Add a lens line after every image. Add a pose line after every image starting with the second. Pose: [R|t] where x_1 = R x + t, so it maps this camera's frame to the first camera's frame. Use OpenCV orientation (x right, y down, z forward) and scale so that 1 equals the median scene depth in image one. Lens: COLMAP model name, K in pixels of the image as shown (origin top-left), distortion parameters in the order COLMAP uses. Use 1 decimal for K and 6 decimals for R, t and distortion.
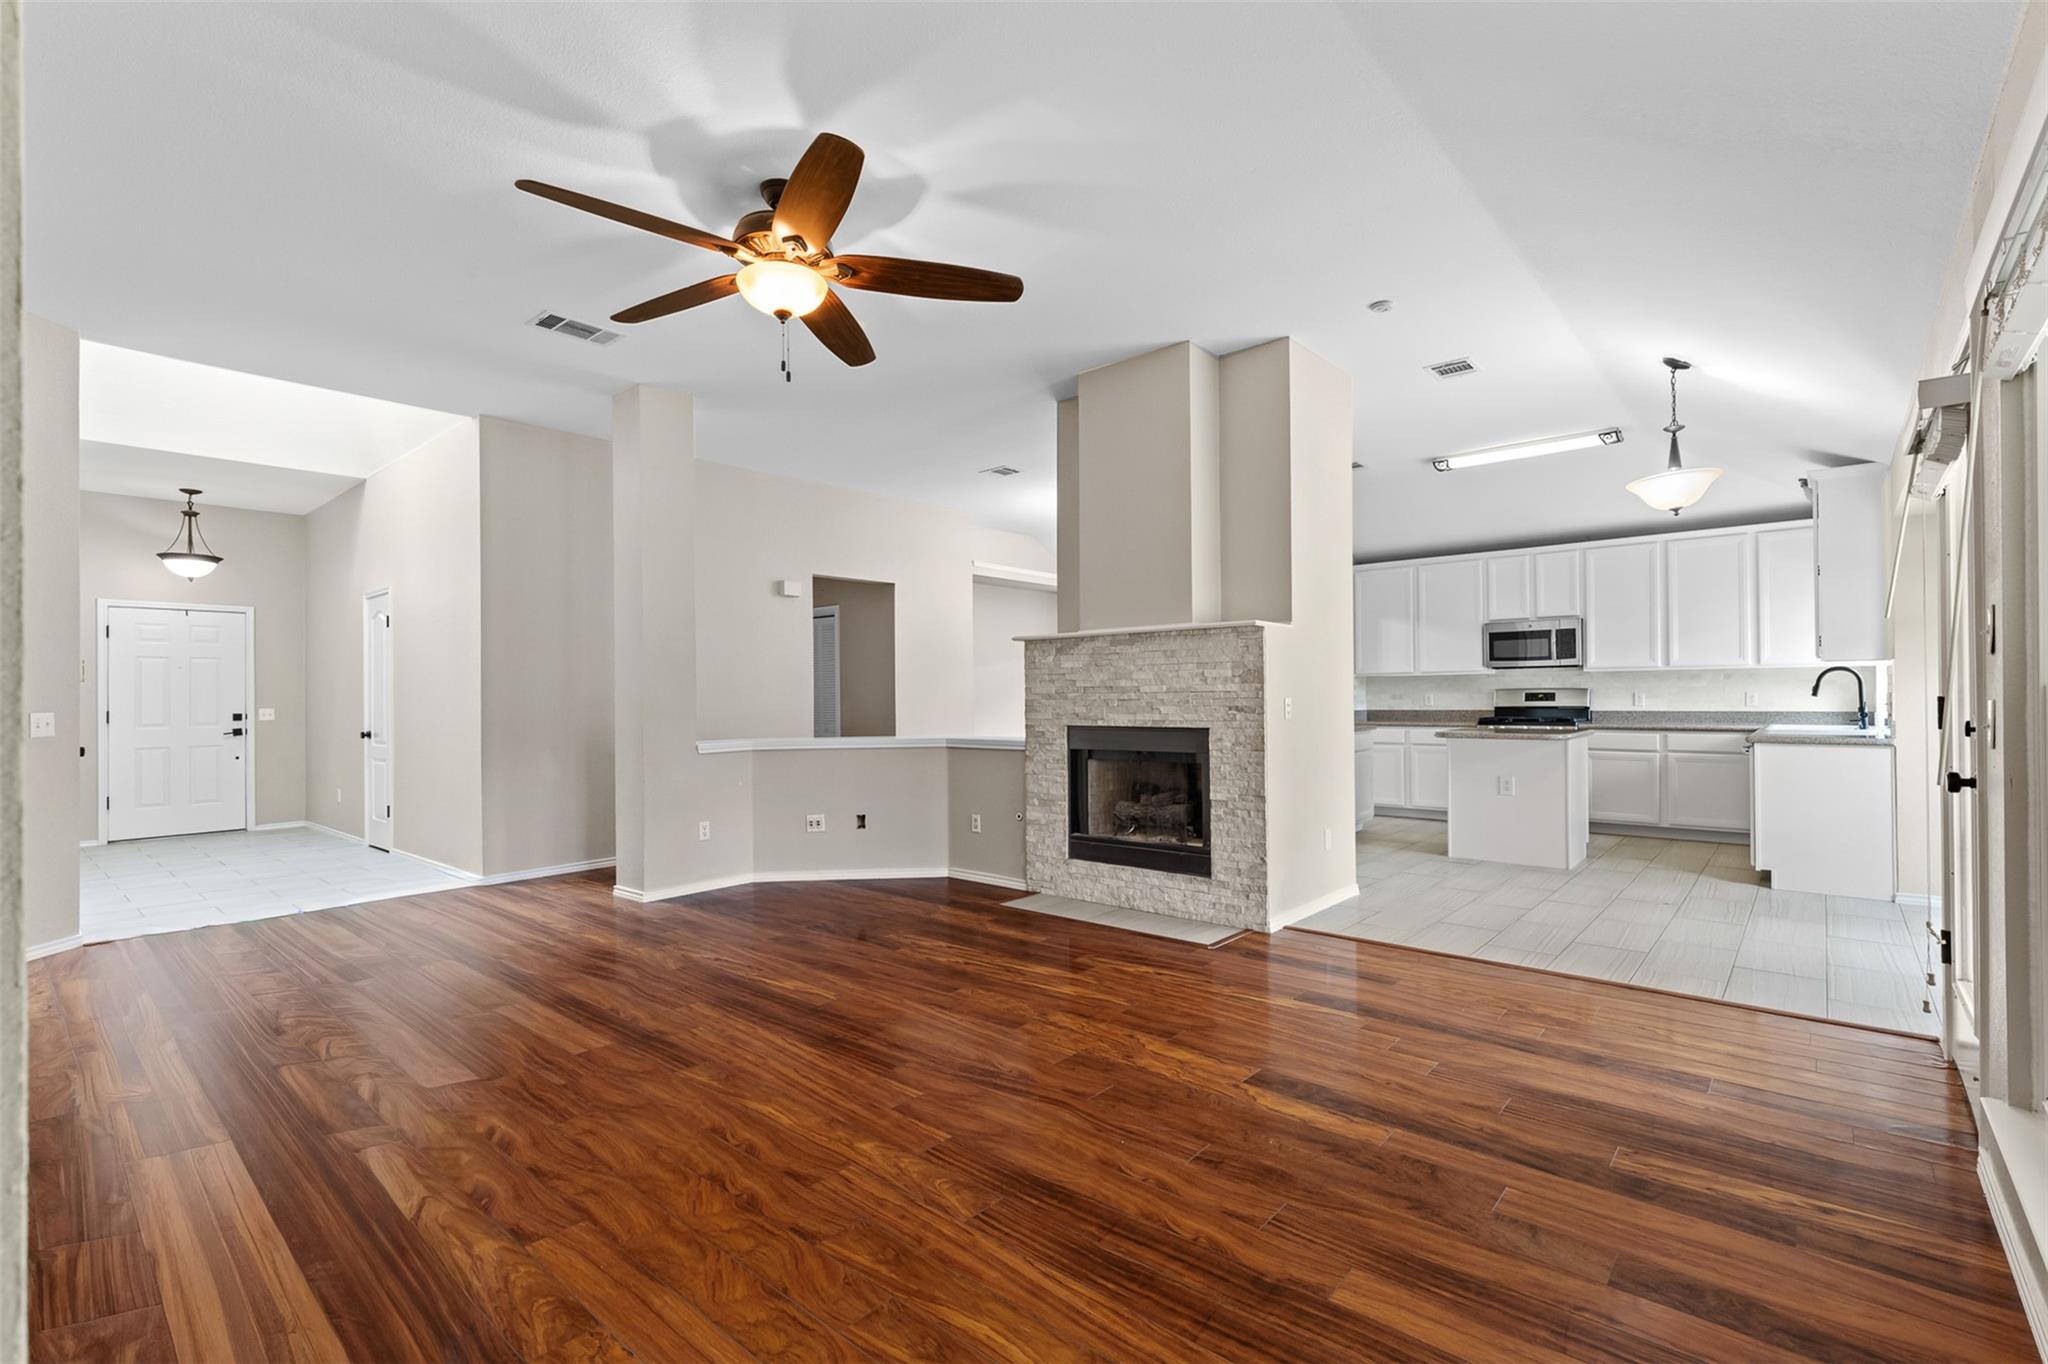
lens RADIAL K [[913.4, 0, 1025.3], [0, 913.4, 686.3], [0, 0, 1]] dist [0.009089, -0.000013]
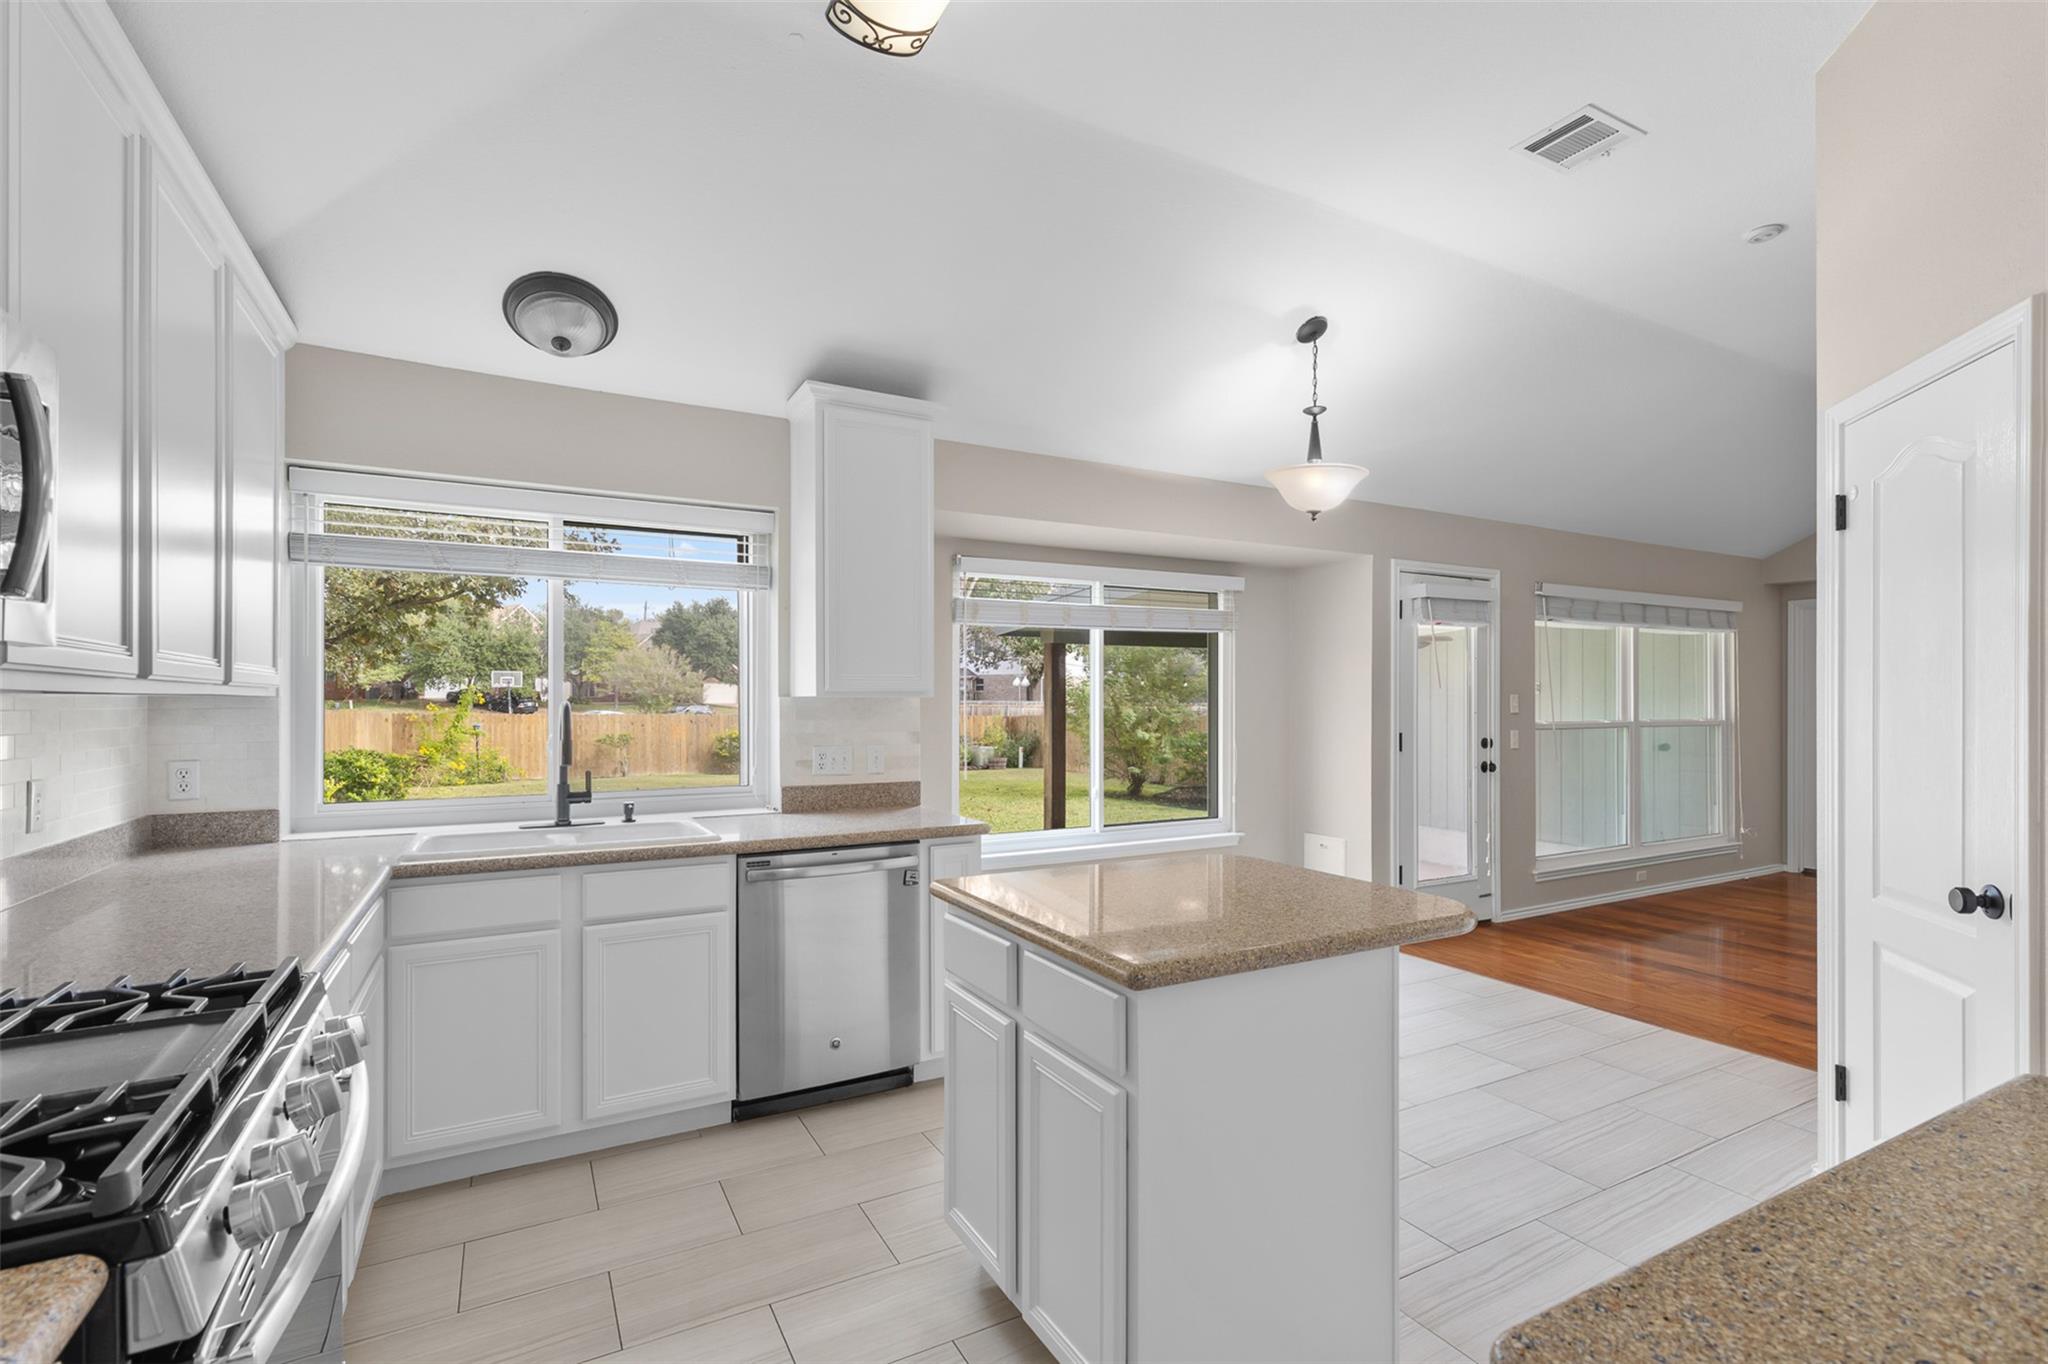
lens RADIAL K [[916.9, 0, 1016.3], [0, 916.9, 693.7], [0, 0, 1]] dist [0.006127, -0.000226]
pose [[-0.935913, 0.013911, 0.351956, 0.630186], [0.007363, 0.999774, -0.019937, -0.020427], [-0.352154, -0.016068, -0.935804, 1.718329]]
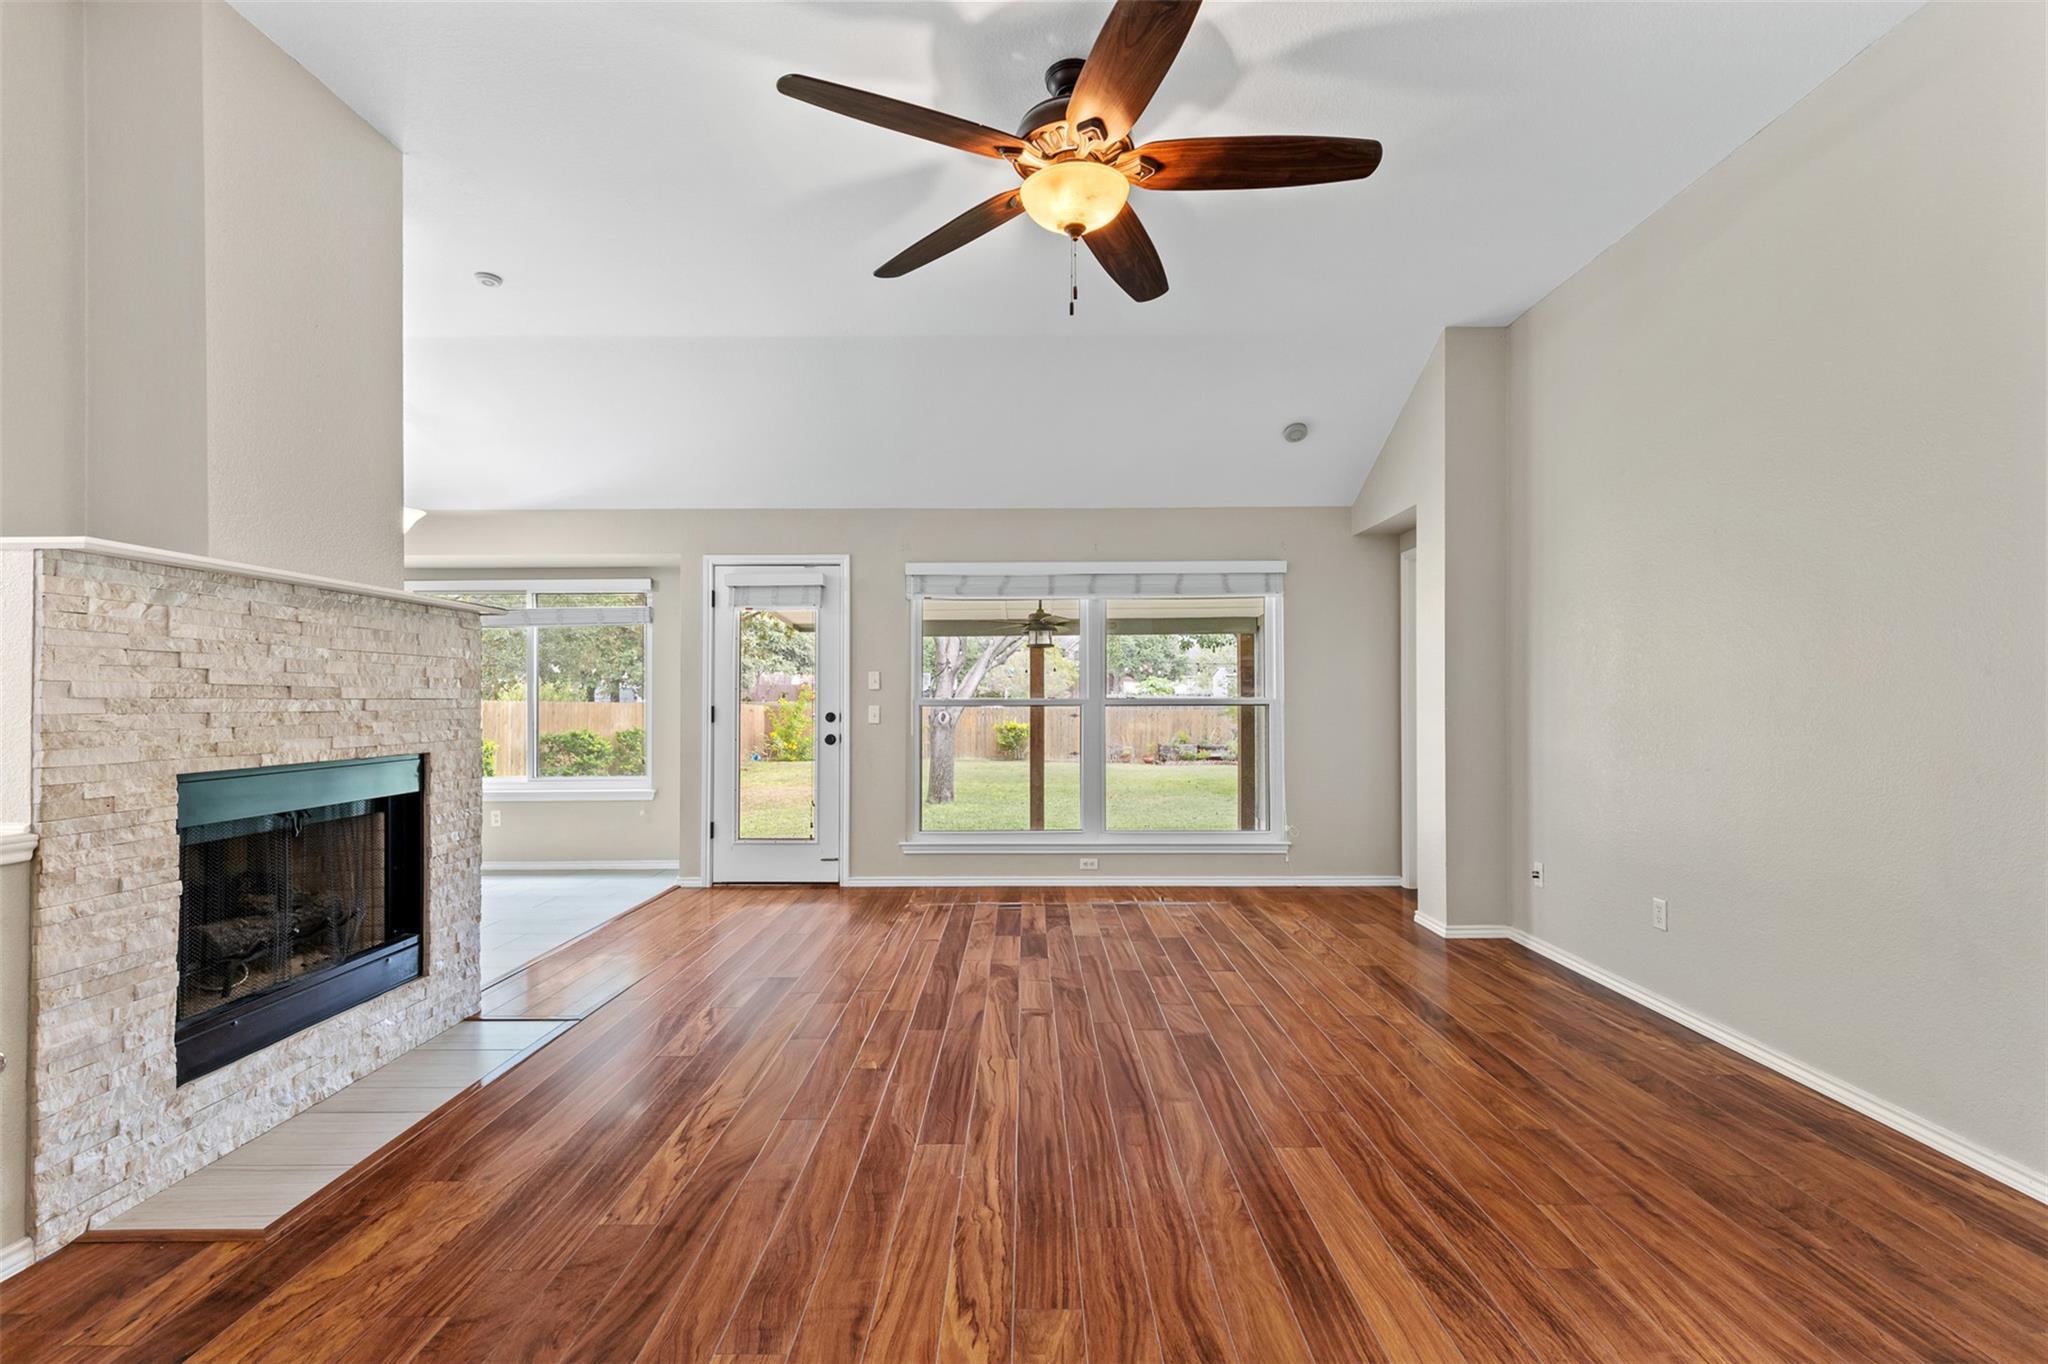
lens RADIAL K [[916.9, 0, 1016.3], [0, 916.9, 693.7], [0, 0, 1]] dist [0.006127, -0.000226]
pose [[-0.644956, 0.018448, 0.763997, -0.576769], [0.002940, 0.999761, -0.021658, 0.017340], [-0.764214, -0.011722, -0.644856, 1.061020]]
